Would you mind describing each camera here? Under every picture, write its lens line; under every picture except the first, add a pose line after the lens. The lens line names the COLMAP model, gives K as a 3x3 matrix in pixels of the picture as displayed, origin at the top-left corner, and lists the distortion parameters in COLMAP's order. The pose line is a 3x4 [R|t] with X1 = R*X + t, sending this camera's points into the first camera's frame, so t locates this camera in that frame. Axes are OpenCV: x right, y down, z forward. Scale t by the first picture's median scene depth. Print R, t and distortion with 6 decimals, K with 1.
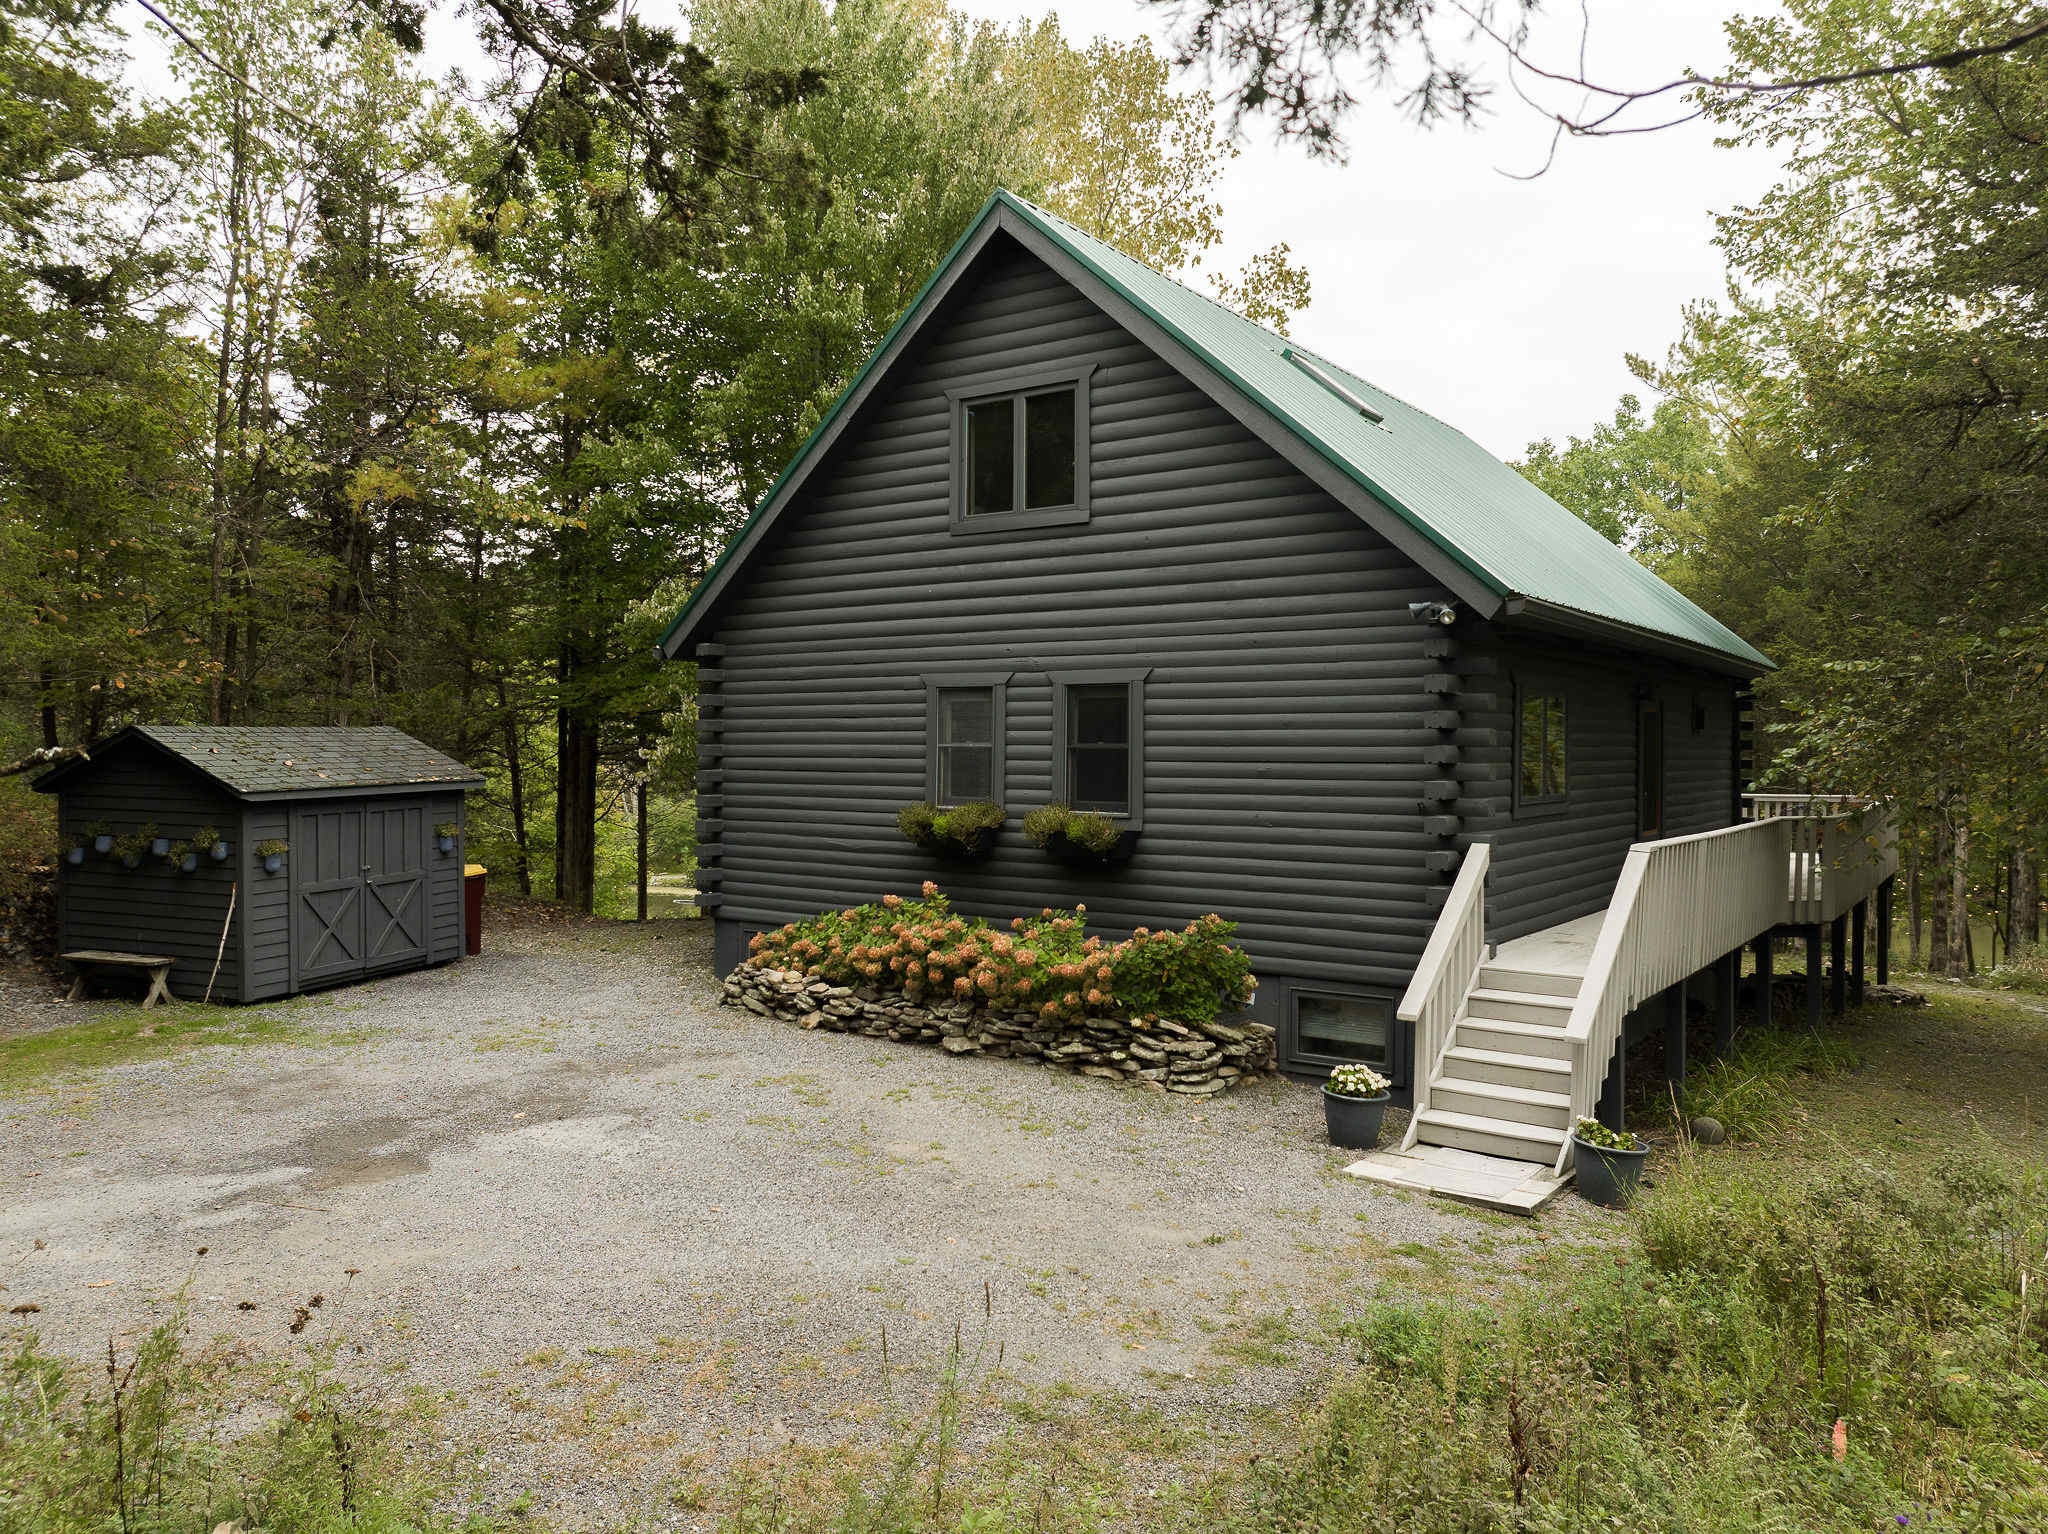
lens RADIAL K [[1499.3, 0, 1024.0], [0, 1499.3, 767.0], [0, 0, 1]] dist [-0.064827, 0.031150]
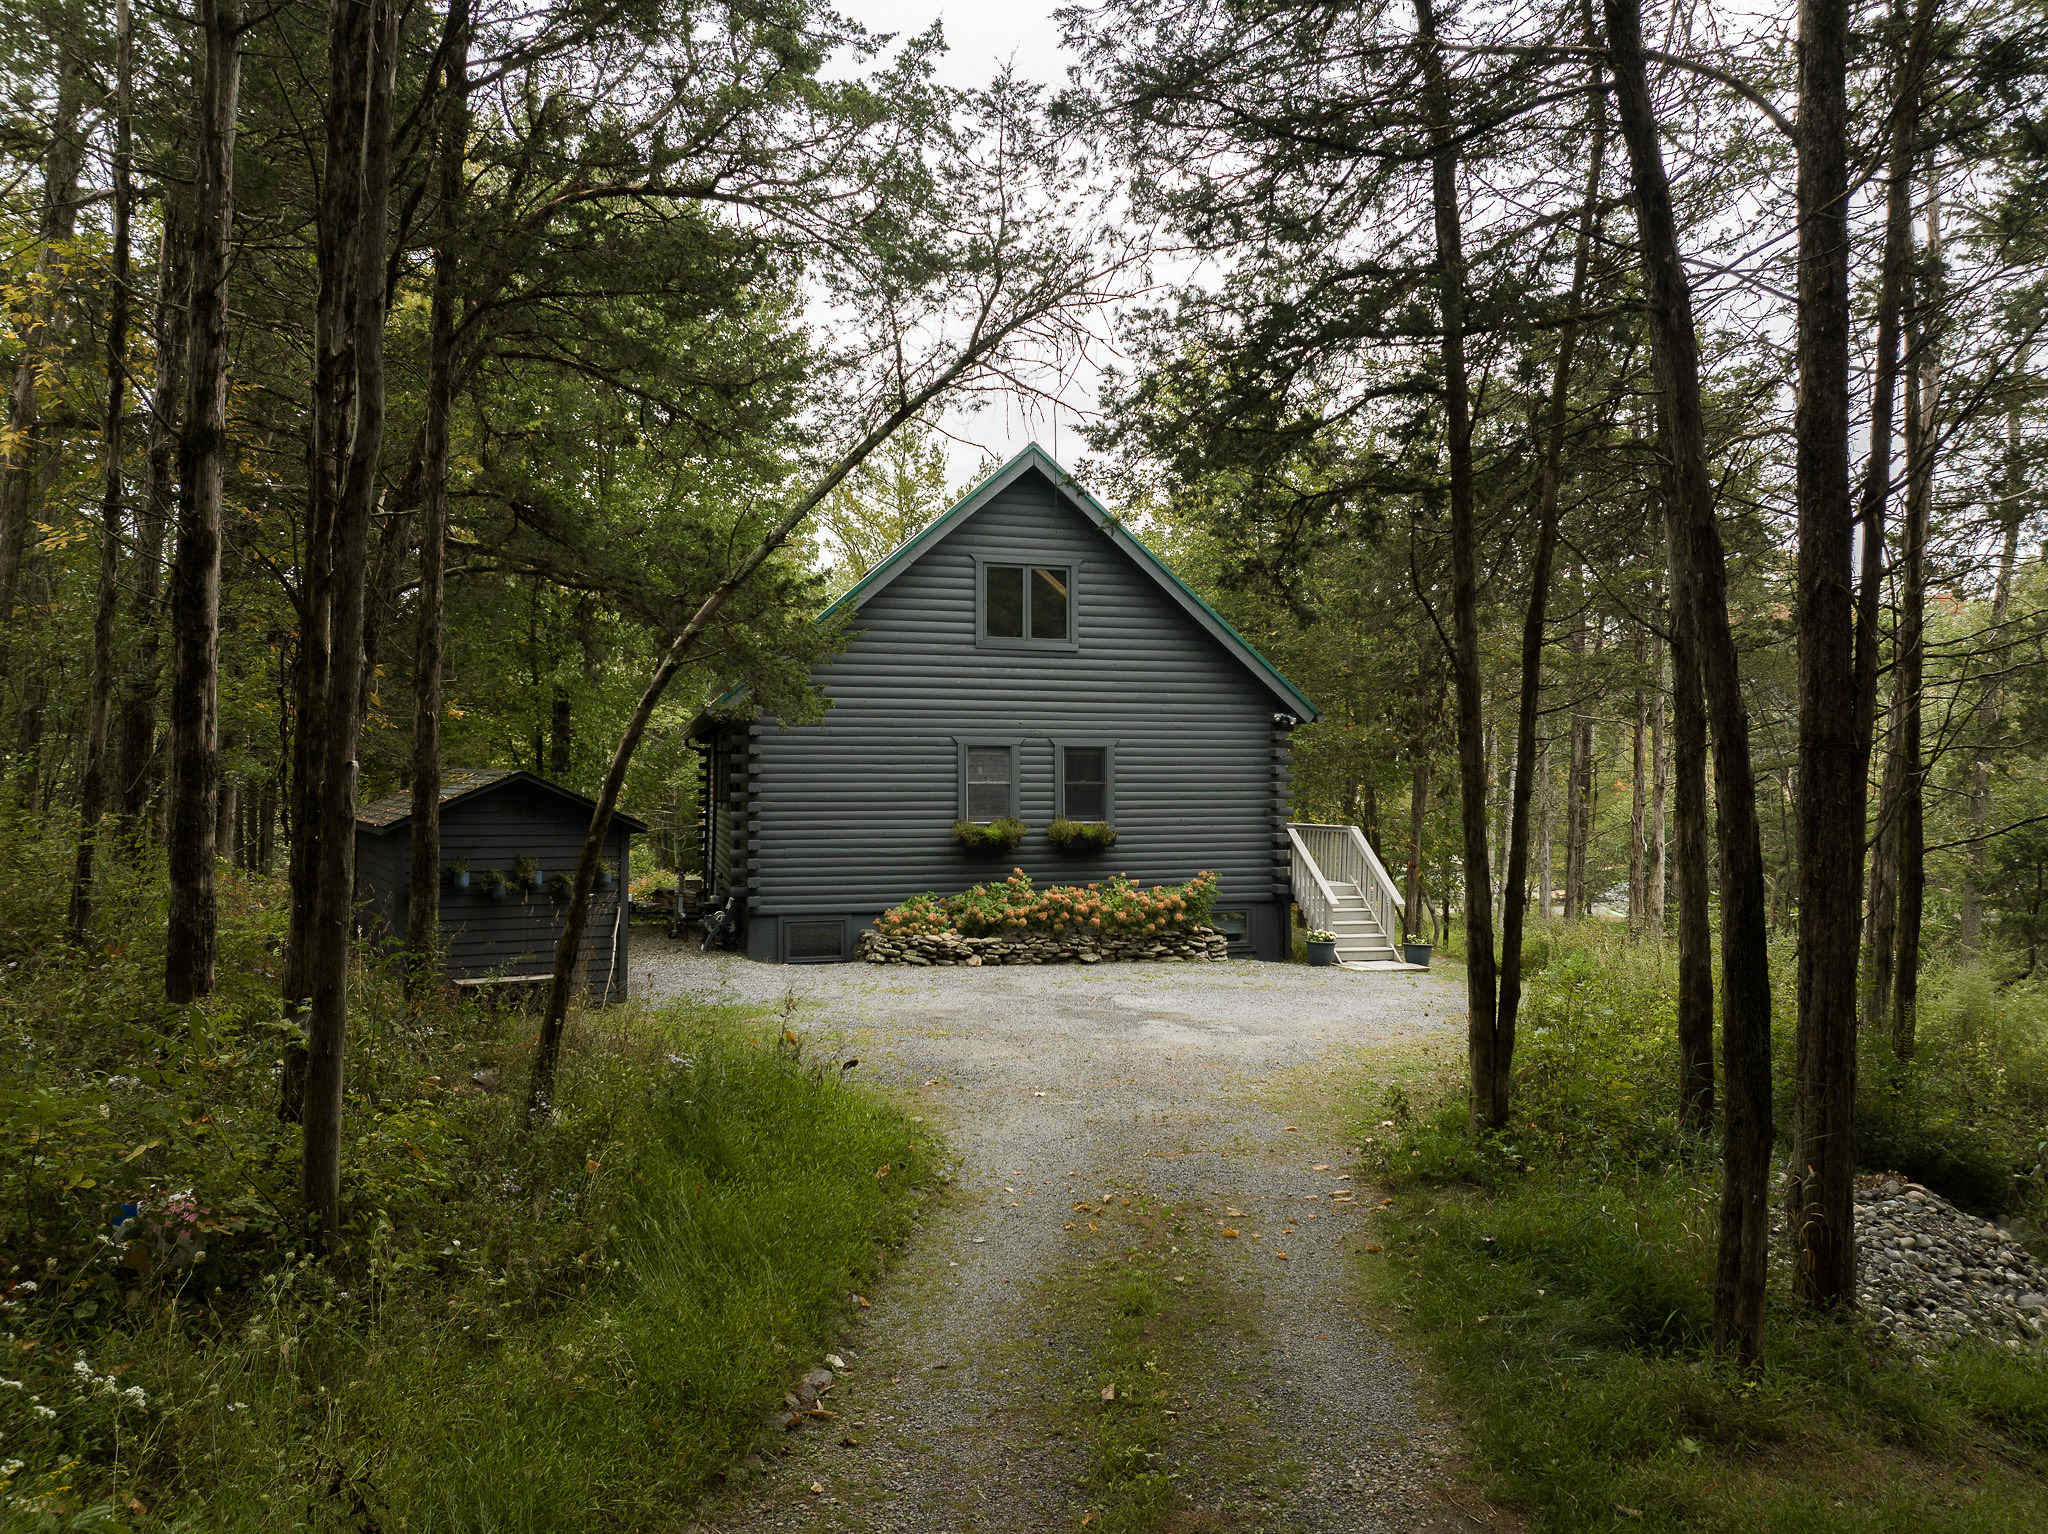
lens RADIAL K [[1499.3, 0, 1024.0], [0, 1499.3, 767.0], [0, 0, 1]] dist [-0.064827, 0.031150]
pose [[0.598430, -0.001833, 0.801173, -1.358671], [0.009032, 0.999949, -0.004458, -0.024759], [-0.801124, 0.009904, 0.598416, 0.025988]]
